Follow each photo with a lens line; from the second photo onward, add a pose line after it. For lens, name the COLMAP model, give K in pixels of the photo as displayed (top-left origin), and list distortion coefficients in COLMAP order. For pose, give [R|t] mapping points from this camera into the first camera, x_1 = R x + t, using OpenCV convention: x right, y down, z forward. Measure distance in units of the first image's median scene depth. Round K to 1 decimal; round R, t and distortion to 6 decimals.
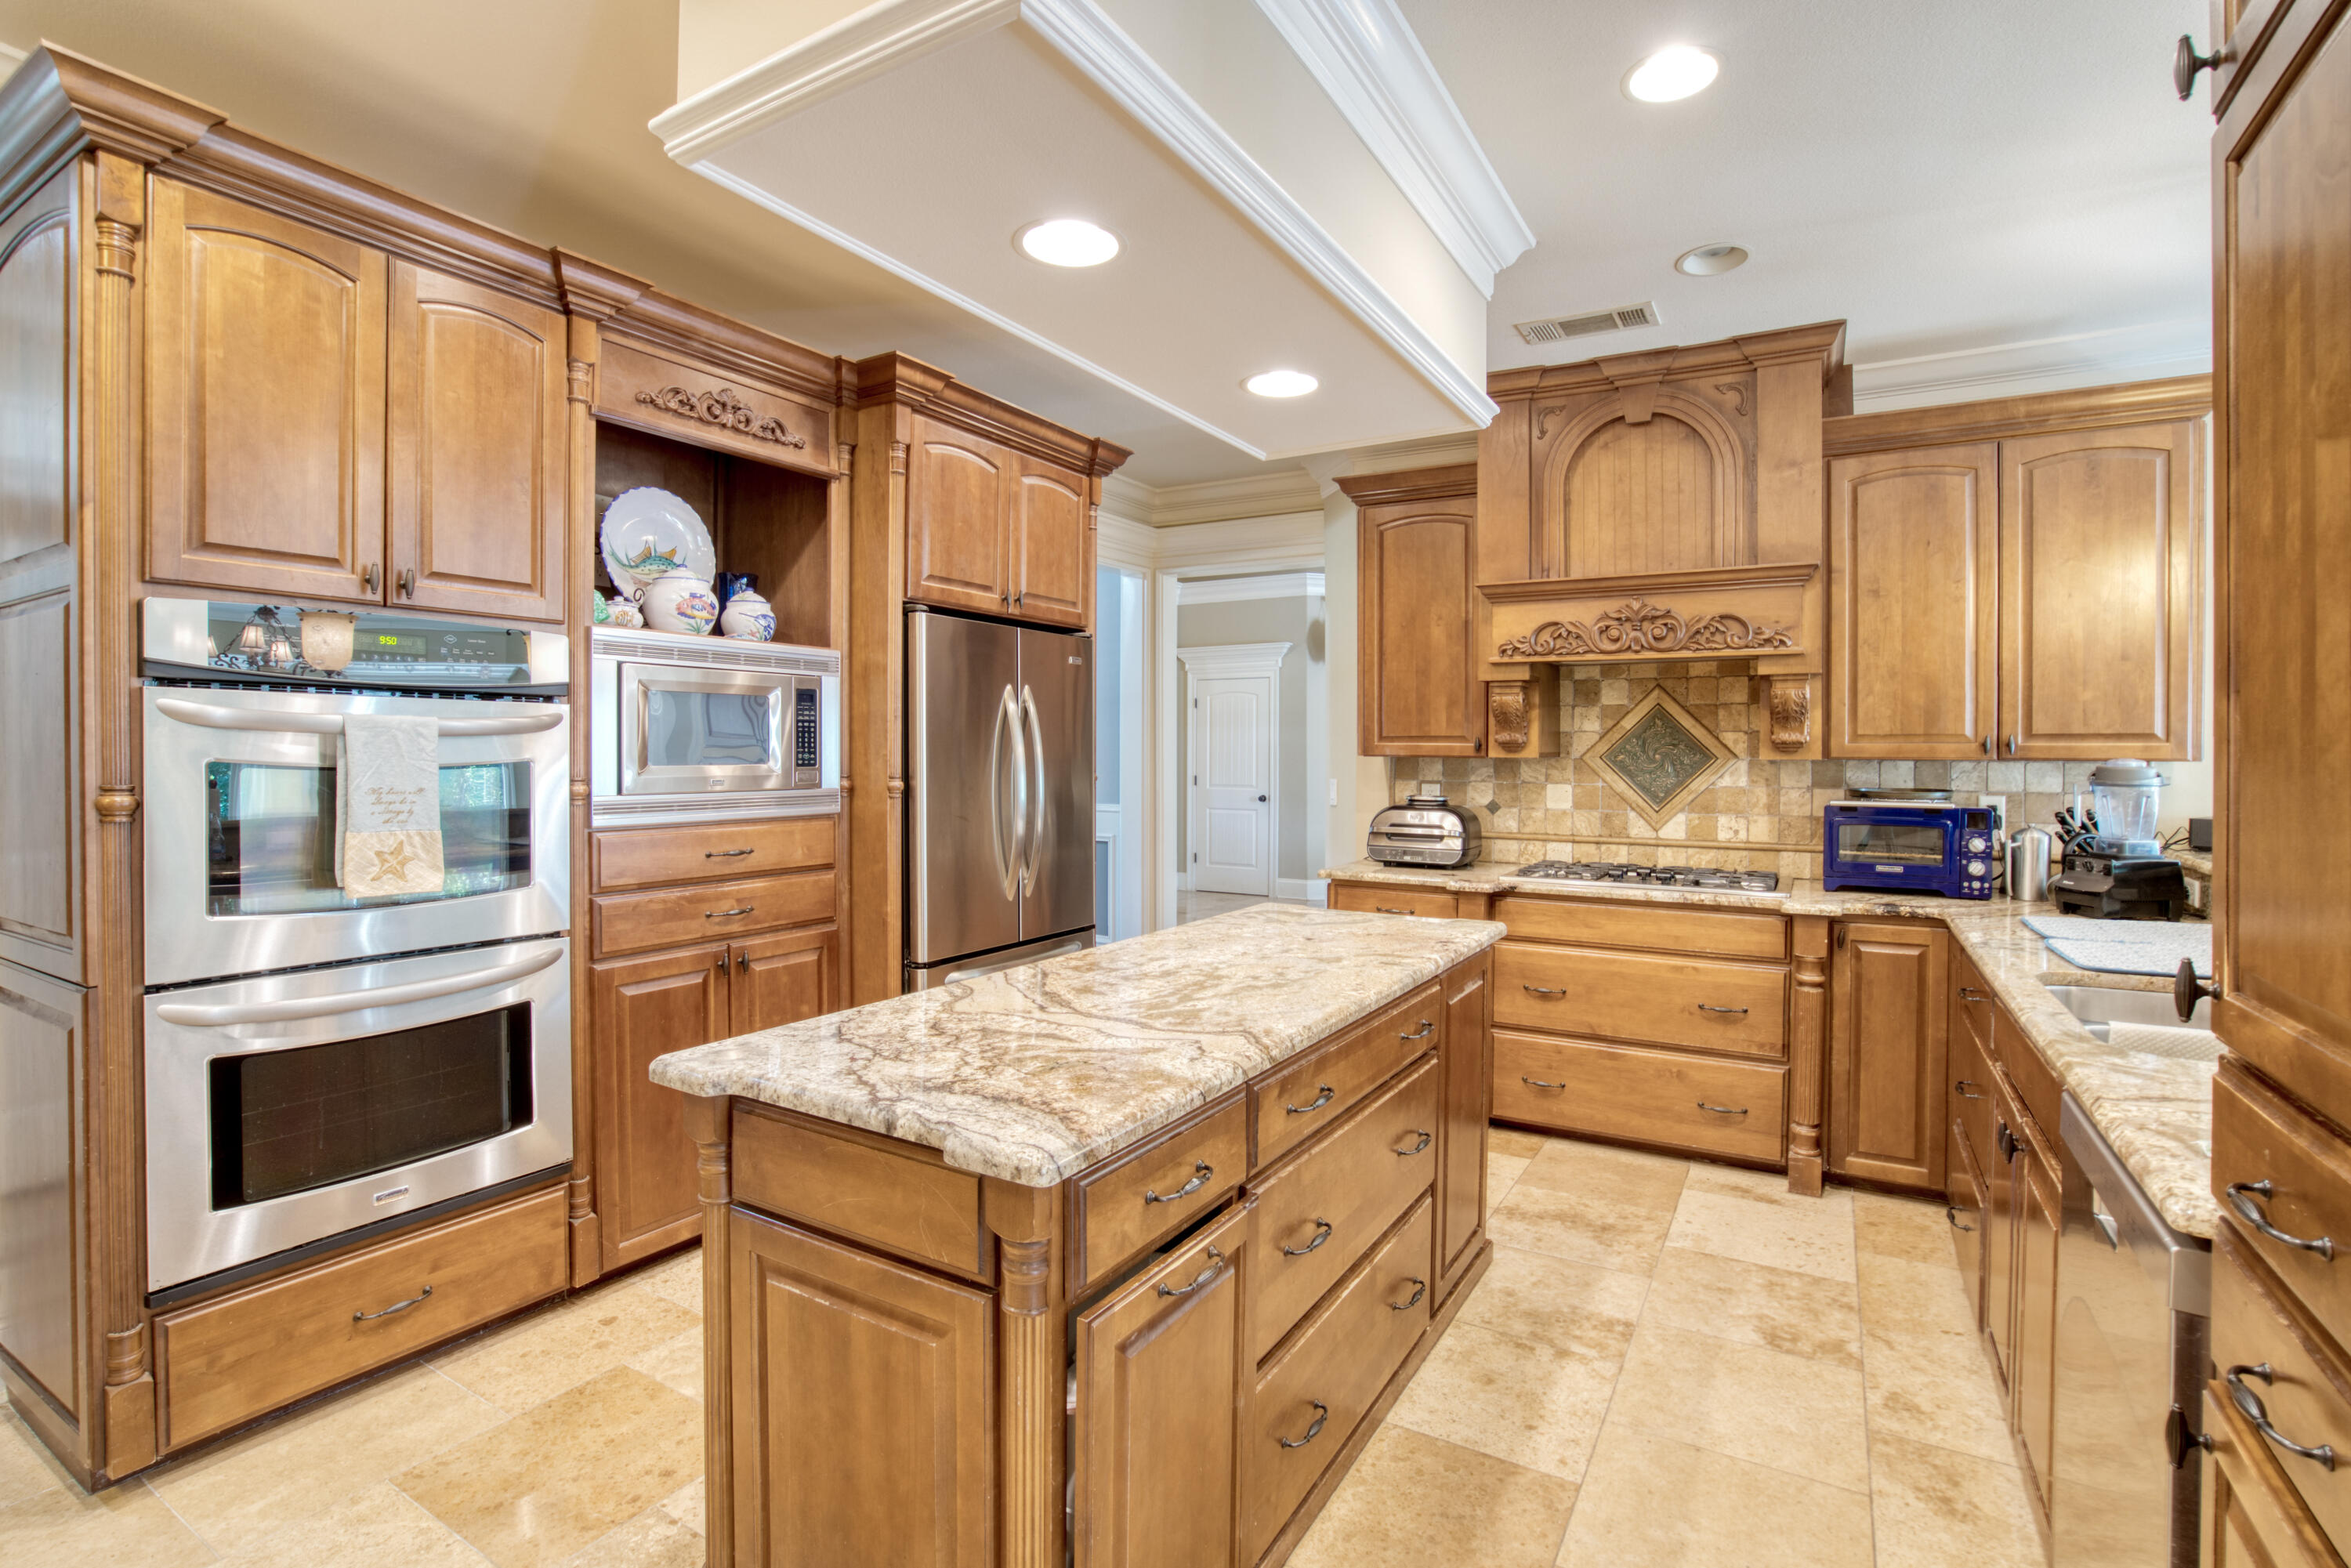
lens RADIAL K [[1100.0, 0, 1172.9], [0, 1100.0, 754.8], [0, 0, 1]] dist [-0.000404, -0.000010]
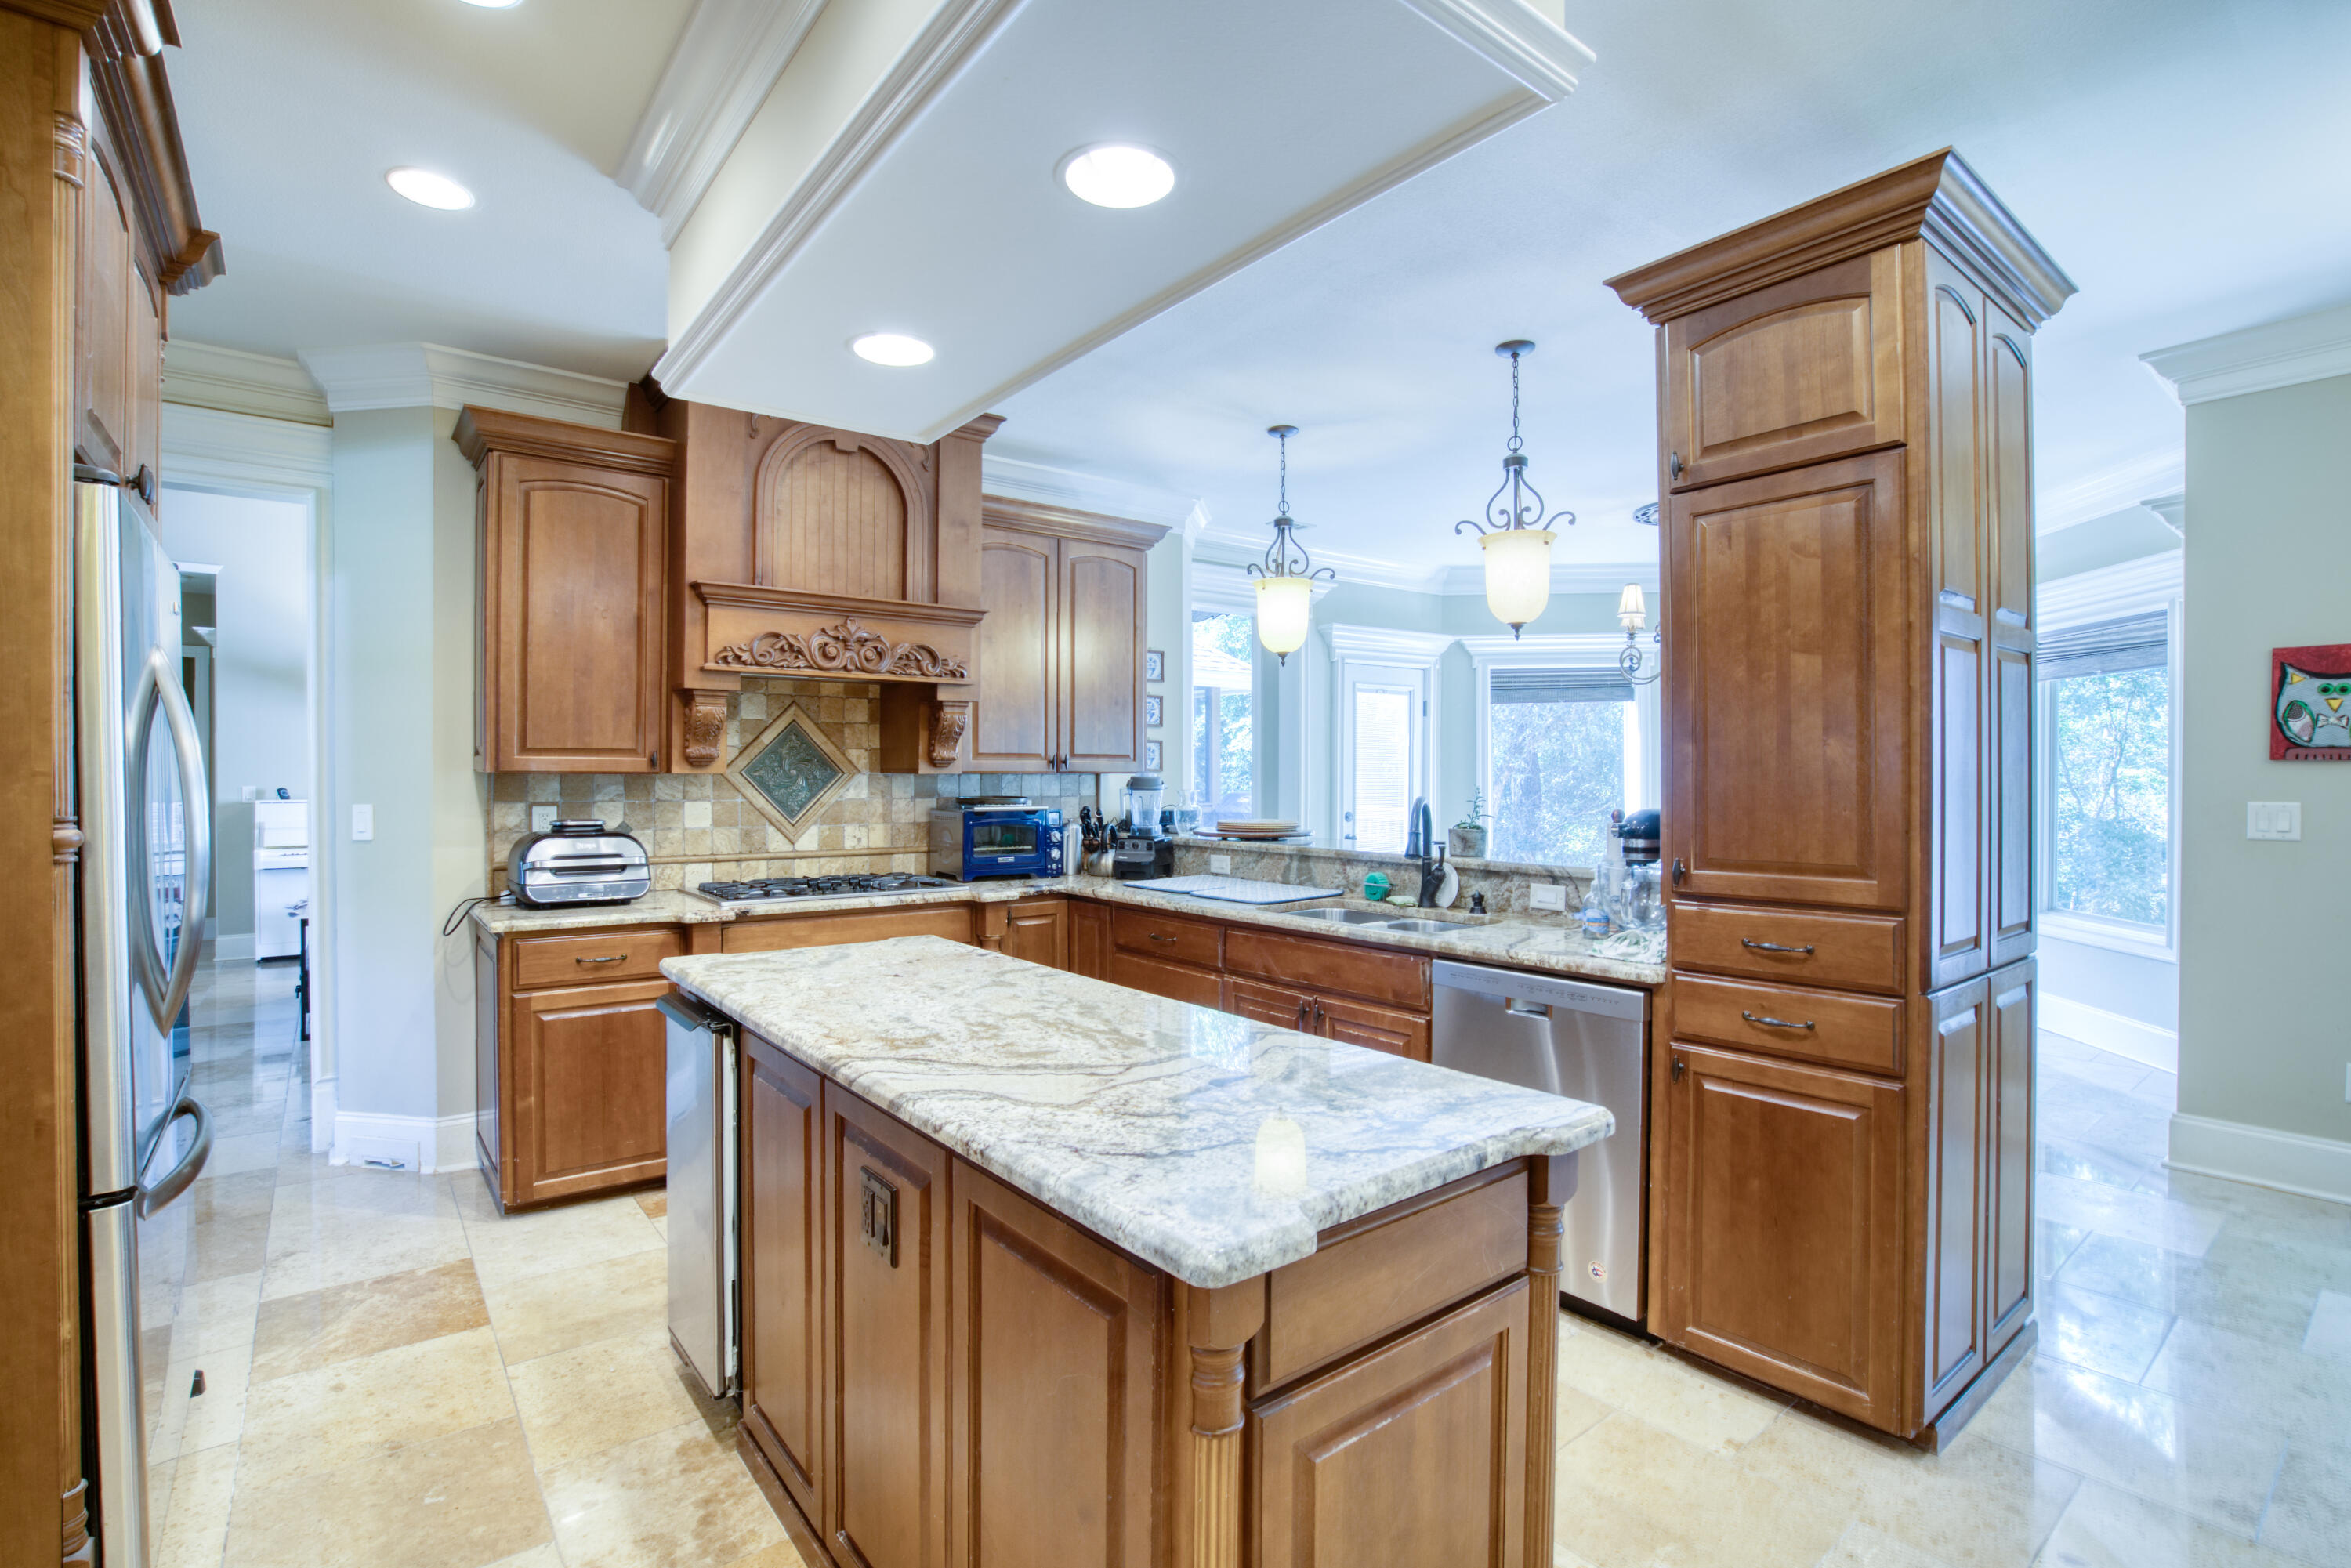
lens RADIAL K [[1157.0, 0, 1136.1], [0, 1157.0, 775.5], [0, 0, 1]] dist [-0.002056, 0.000004]
pose [[0.405385, -0.008757, 0.914104, -0.425166], [0.001364, 0.999959, 0.008974, -0.003879], [-0.914145, -0.002391, 0.405380, 0.275592]]
